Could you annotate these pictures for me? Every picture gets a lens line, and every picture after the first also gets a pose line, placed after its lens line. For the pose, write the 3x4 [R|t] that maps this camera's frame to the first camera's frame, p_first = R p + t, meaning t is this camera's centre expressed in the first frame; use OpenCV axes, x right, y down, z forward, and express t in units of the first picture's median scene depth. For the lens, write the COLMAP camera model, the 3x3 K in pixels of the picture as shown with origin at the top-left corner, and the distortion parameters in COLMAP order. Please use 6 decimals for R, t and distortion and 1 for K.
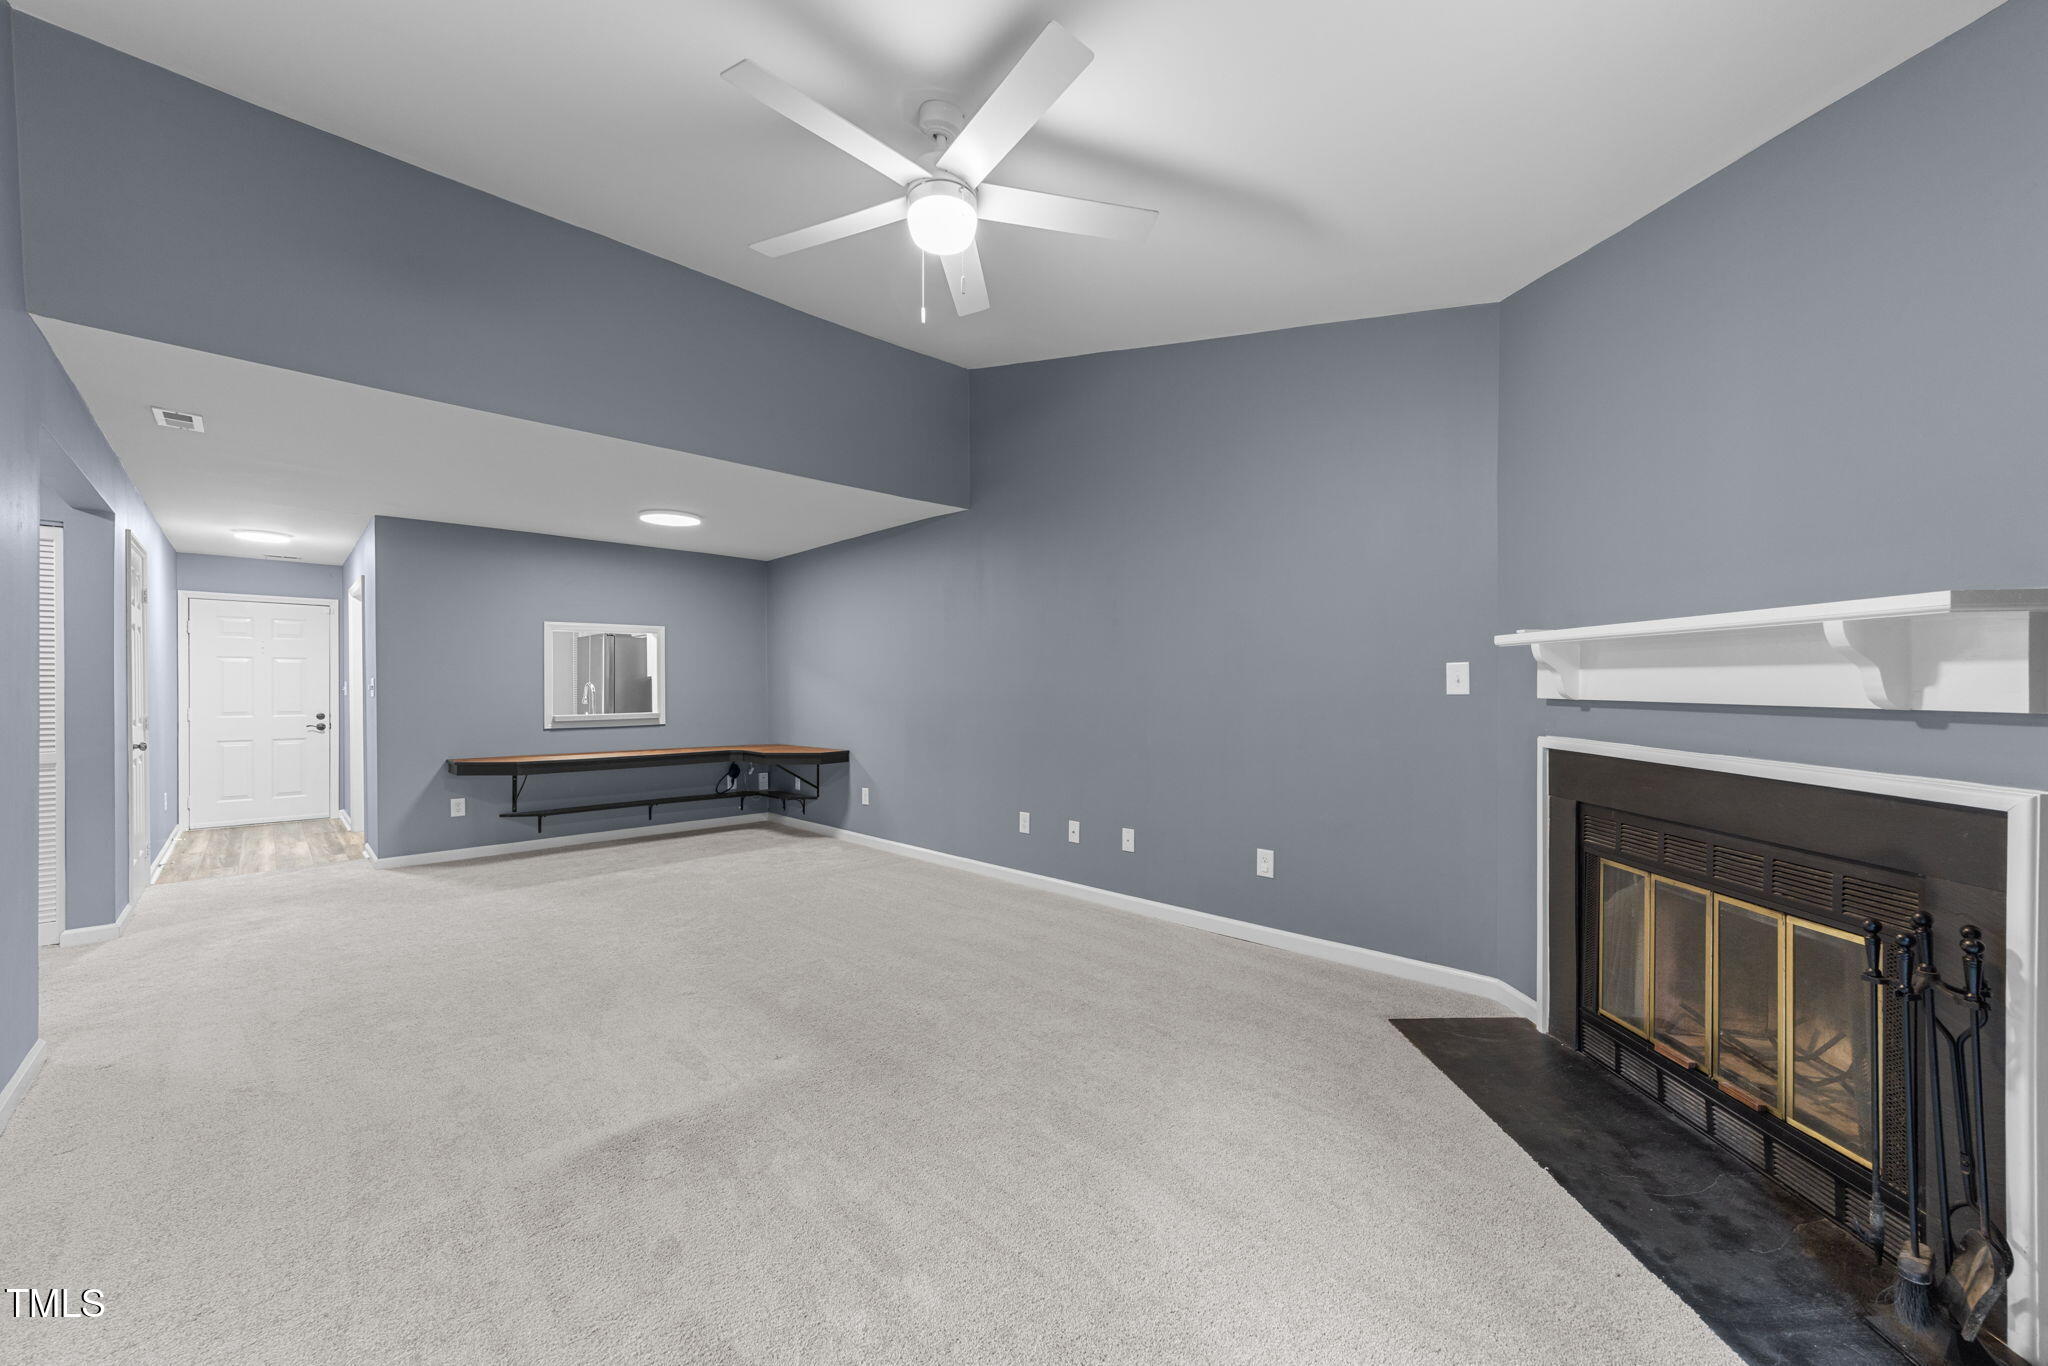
lens RADIAL K [[752.6, 0, 1015.8], [0, 752.6, 691.8], [0, 0, 1]] dist [-0.000525, 0.000096]
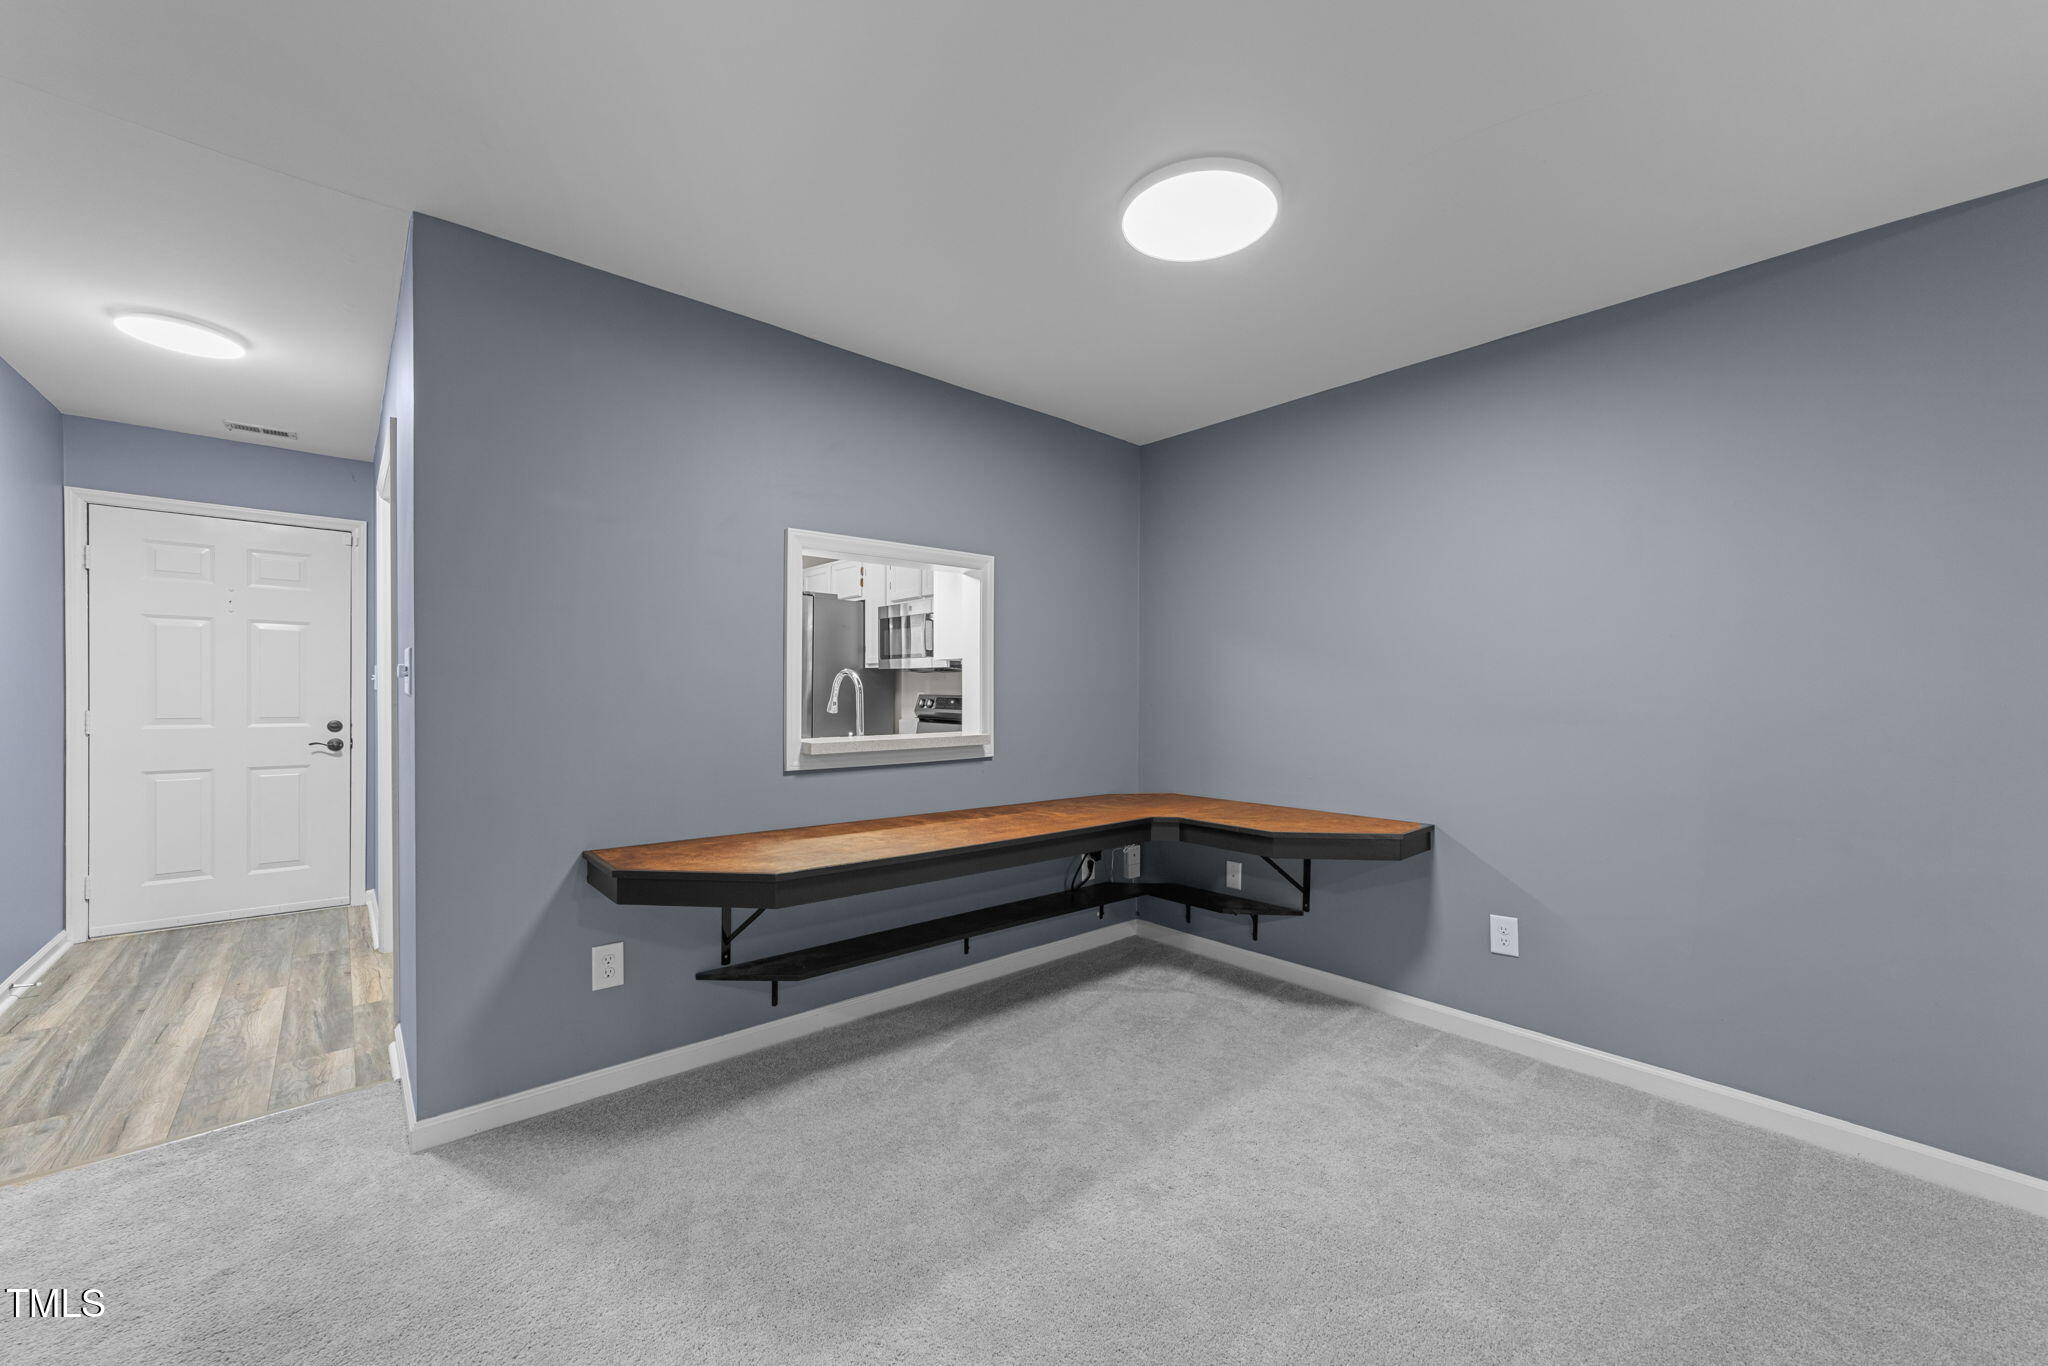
lens RADIAL K [[765.8, 0, 1028.0], [0, 765.8, 698.2], [0, 0, 1]] dist [-0.016841, 0.008248]
pose [[0.998794, 0.011963, -0.047624, -0.412298], [-0.011658, 0.999910, 0.006681, 0.001621], [0.047700, -0.006117, 0.998843, 0.497712]]
